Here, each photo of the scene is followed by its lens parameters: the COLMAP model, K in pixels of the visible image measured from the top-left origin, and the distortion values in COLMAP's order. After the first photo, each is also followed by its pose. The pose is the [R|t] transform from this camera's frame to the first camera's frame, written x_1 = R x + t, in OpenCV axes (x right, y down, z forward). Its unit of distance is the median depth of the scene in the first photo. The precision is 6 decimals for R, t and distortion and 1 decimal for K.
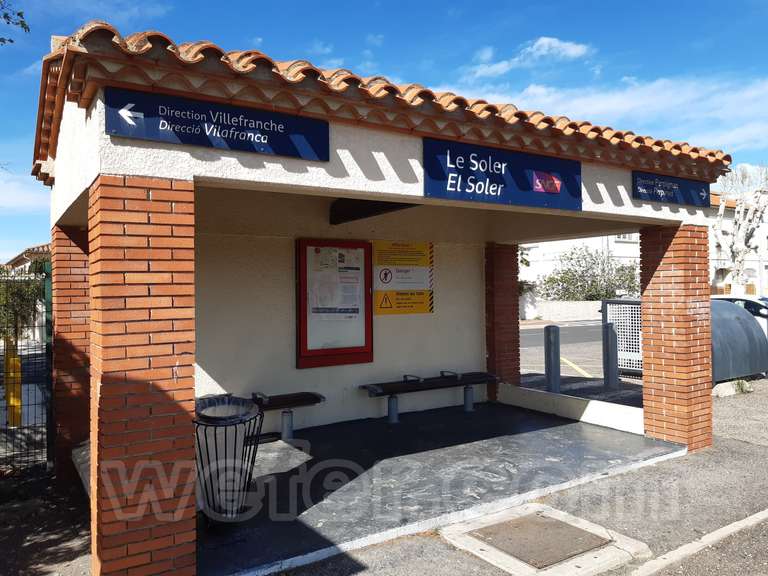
lens RADIAL K [[585.9, 0, 383.7], [0, 585.9, 287.9], [0, 0, 1]] dist [0.014028, -0.036169]
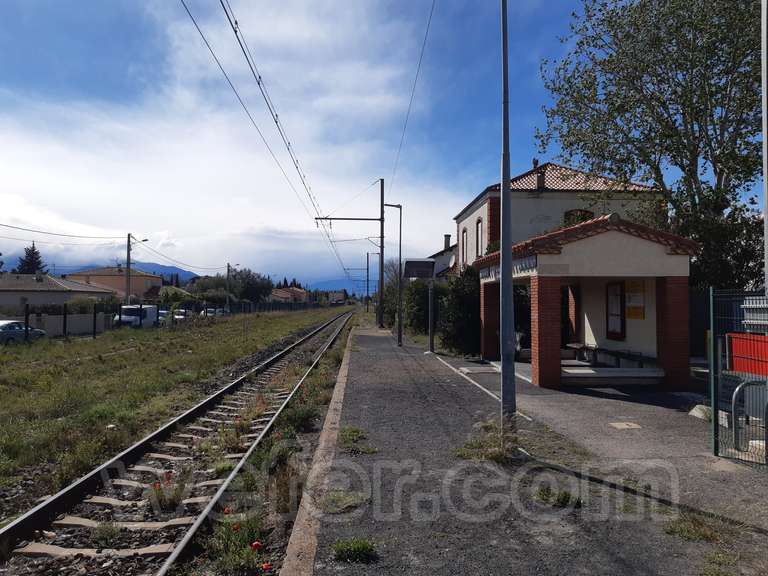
lens RADIAL K [[585.9, 0, 385.6], [0, 585.9, 286.5], [0, 0, 1]] dist [0.014028, -0.036169]
pose [[-0.493745, -0.014035, -0.869493, 1.795673], [0.006586, 0.999781, -0.019878, -0.024684], [0.869582, -0.015541, -0.493545, 1.040153]]
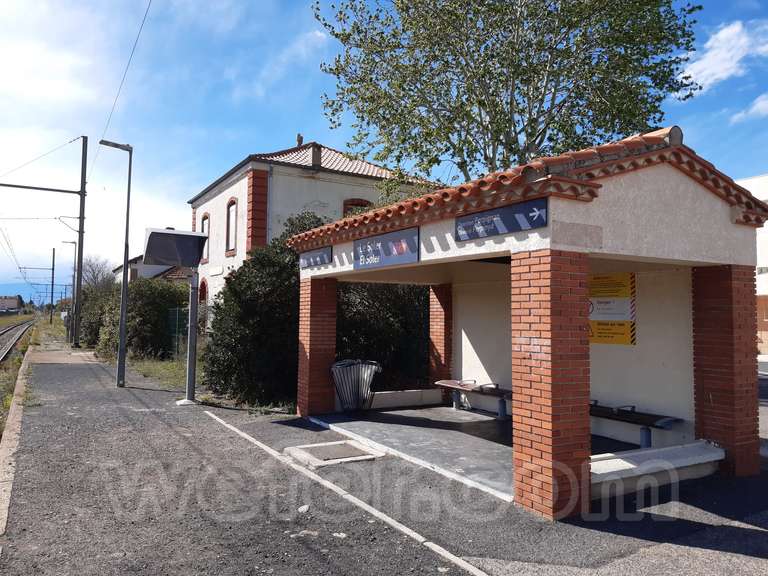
lens RADIAL K [[585.9, 0, 382.0], [0, 585.9, 282.8], [0, 0, 1]] dist [0.014028, -0.036169]
pose [[-0.031574, -0.044507, -0.998510, 1.628316], [-0.005334, 0.999001, -0.044360, -0.022655], [0.999487, 0.003925, -0.031780, 0.932127]]
